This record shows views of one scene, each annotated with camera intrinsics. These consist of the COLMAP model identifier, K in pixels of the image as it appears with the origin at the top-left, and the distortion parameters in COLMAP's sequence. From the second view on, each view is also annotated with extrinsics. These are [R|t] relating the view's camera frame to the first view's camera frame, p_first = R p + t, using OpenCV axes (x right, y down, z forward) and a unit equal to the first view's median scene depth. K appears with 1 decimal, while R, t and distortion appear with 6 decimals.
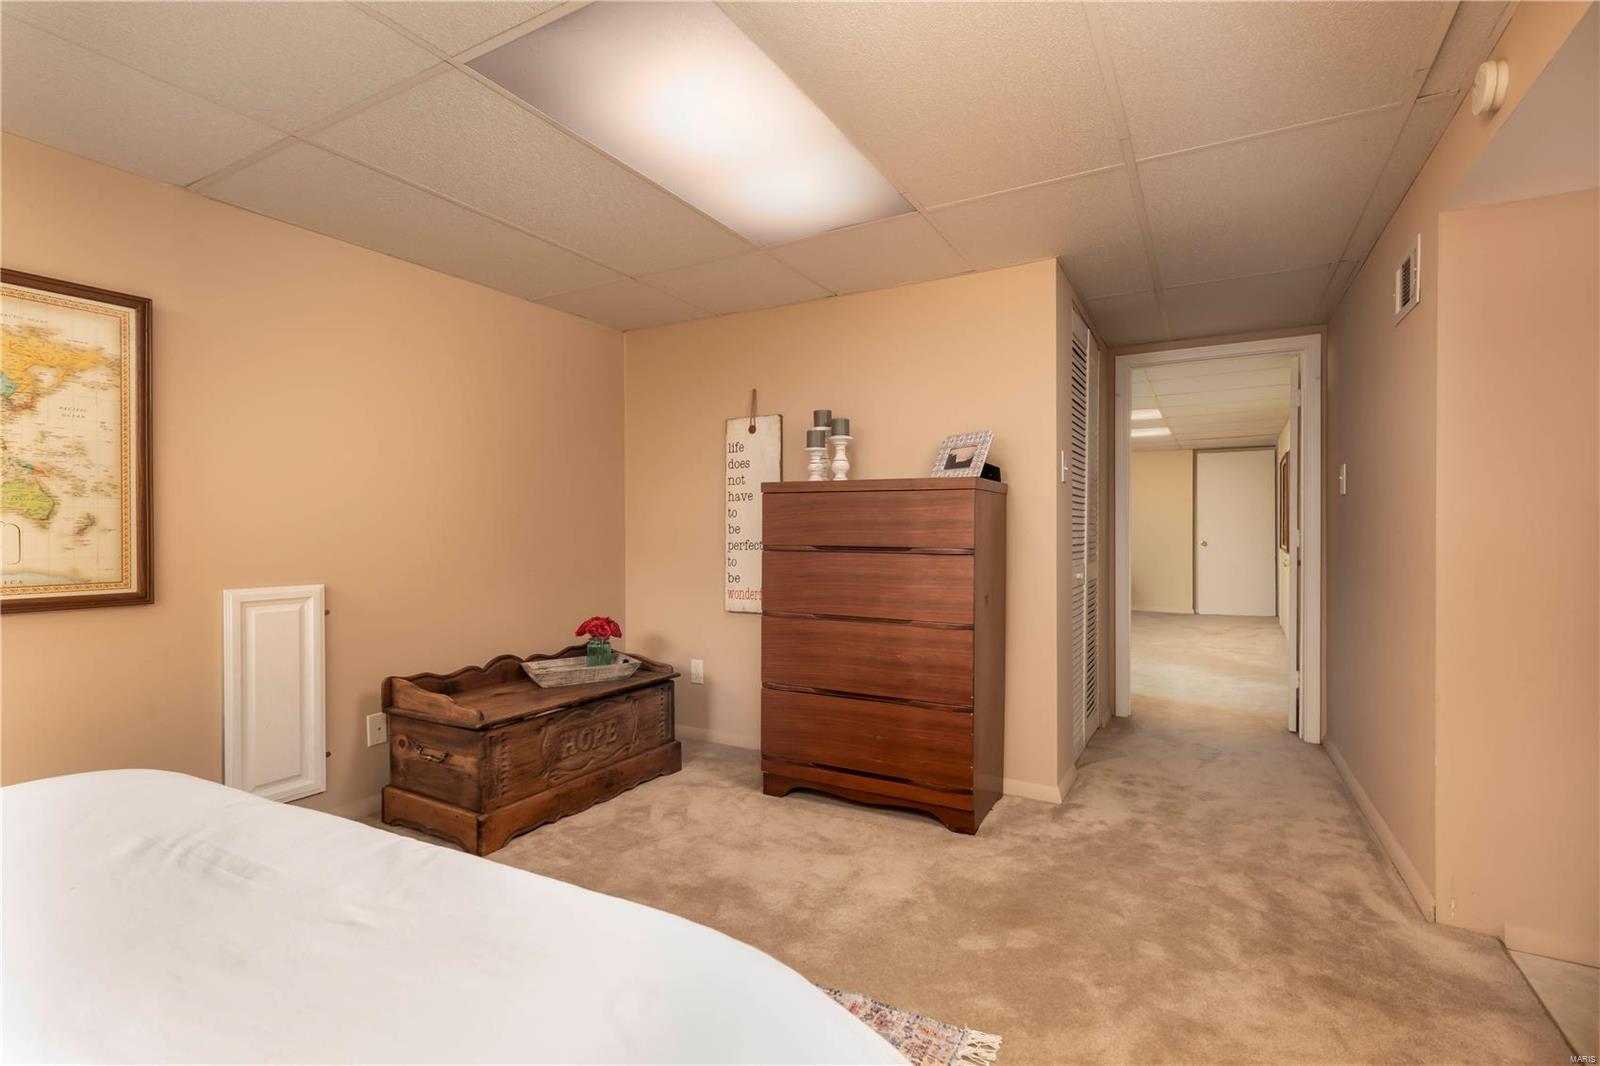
lens RADIAL K [[742.2, 0, 799.9], [0, 742.2, 533.4], [0, 0, 1]] dist [0.001764, 0.000627]
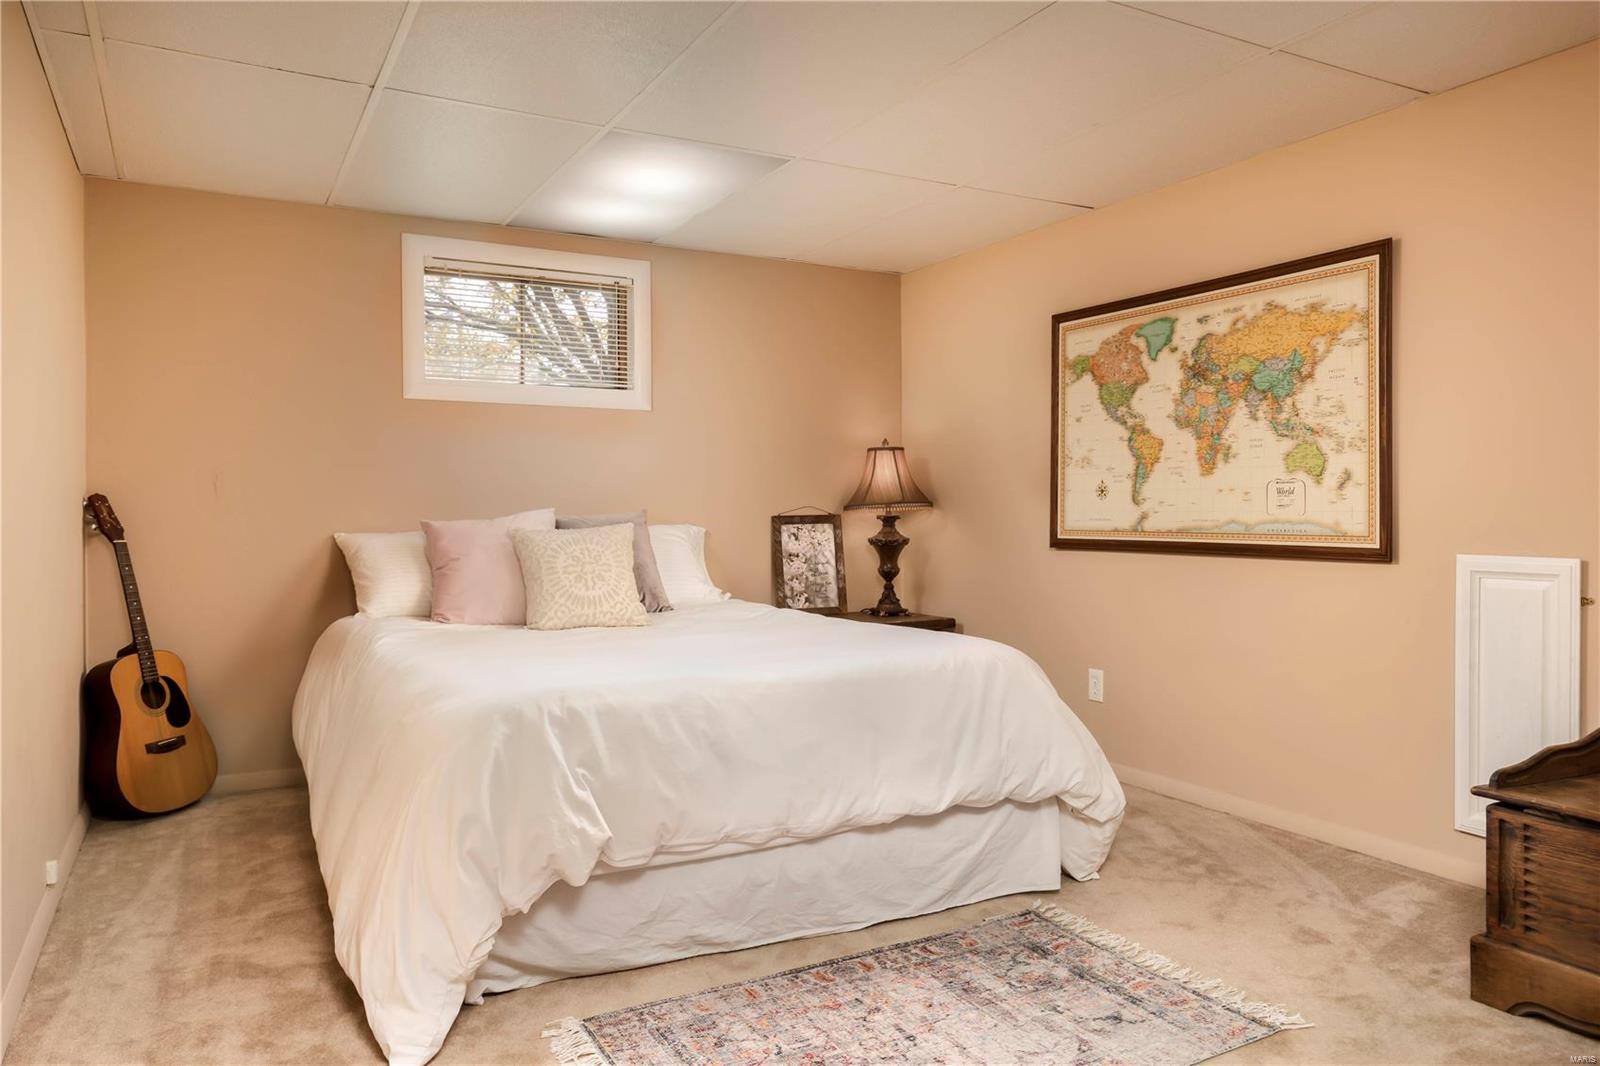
lens RADIAL K [[1101.3, 0, 798.5], [0, 1101.3, 527.4], [0, 0, 1]] dist [0.007397, -0.005378]
pose [[-0.518806, 0.018979, -0.854681, 0.757109], [0.002465, 0.999783, 0.020705, 0.021507], [0.854888, 0.008635, -0.518740, 1.153591]]
